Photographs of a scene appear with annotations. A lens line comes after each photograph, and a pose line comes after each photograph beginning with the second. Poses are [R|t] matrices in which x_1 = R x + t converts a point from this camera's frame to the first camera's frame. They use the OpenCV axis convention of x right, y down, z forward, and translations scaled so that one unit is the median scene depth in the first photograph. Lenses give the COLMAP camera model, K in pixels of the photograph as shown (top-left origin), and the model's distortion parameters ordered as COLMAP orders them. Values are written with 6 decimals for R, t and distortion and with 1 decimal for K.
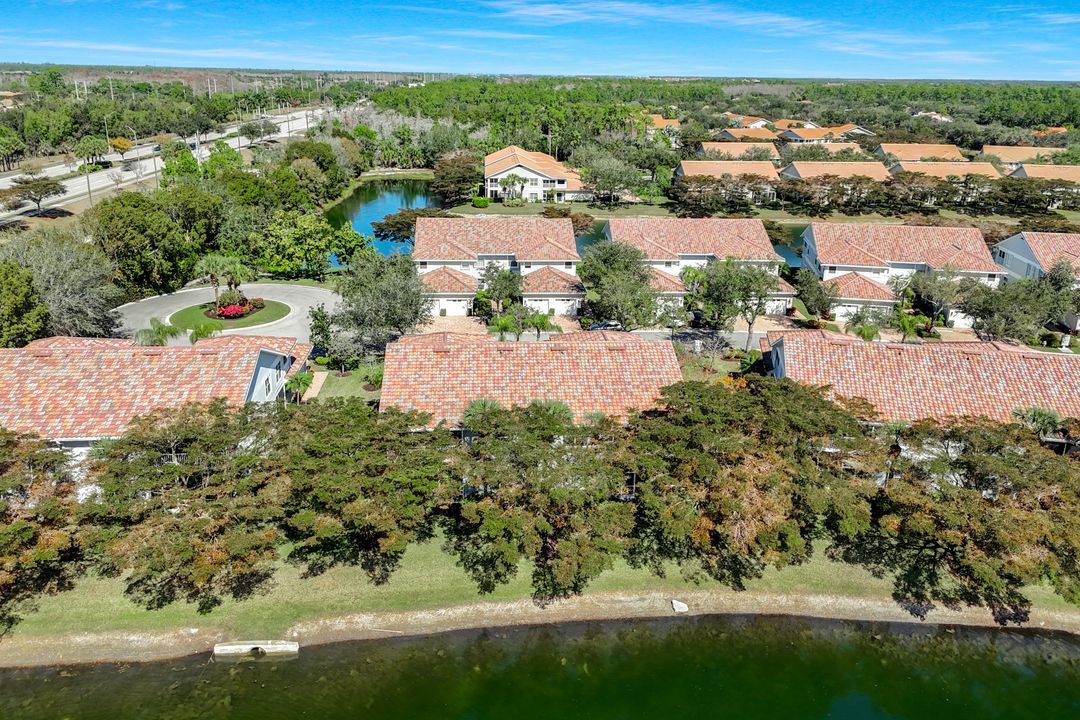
lens RADIAL K [[809.8, 0, 535.8], [0, 809.8, 318.7], [0, 0, 1]] dist [0.075907, -0.075234]
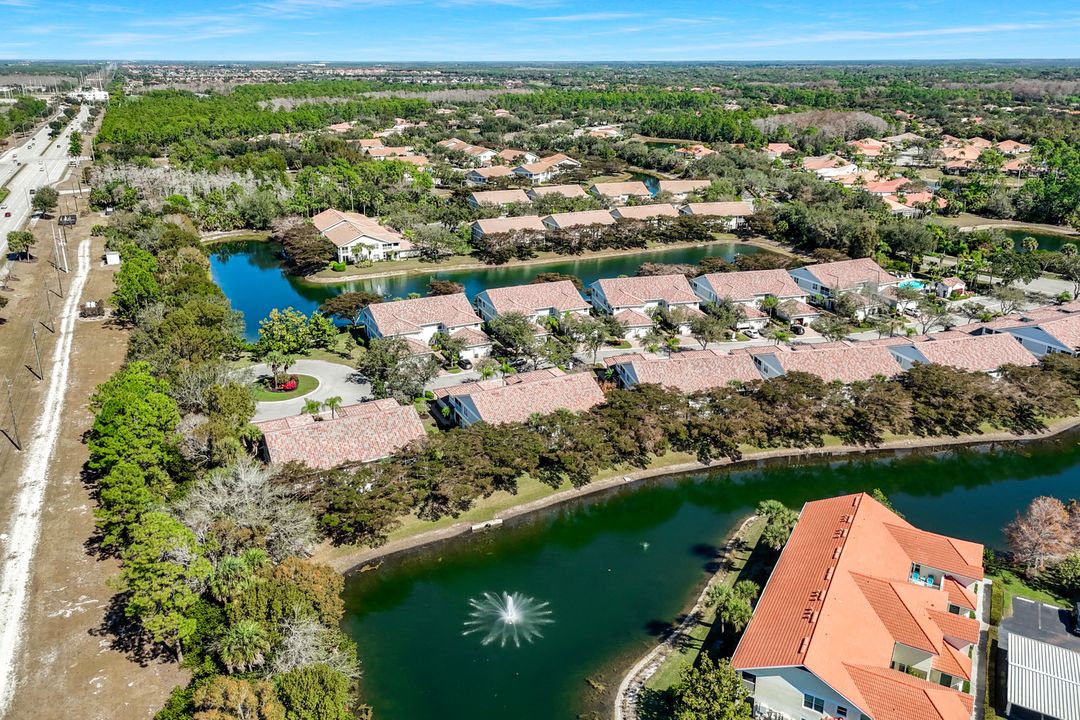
lens RADIAL K [[809.8, 0, 535.8], [0, 809.8, 318.7], [0, 0, 1]] dist [0.075907, -0.075234]
pose [[0.929710, -0.127261, 0.345608, -0.779560], [0.121332, 0.991852, 0.038831, -0.240661], [-0.347734, 0.005832, 0.937575, -1.107591]]
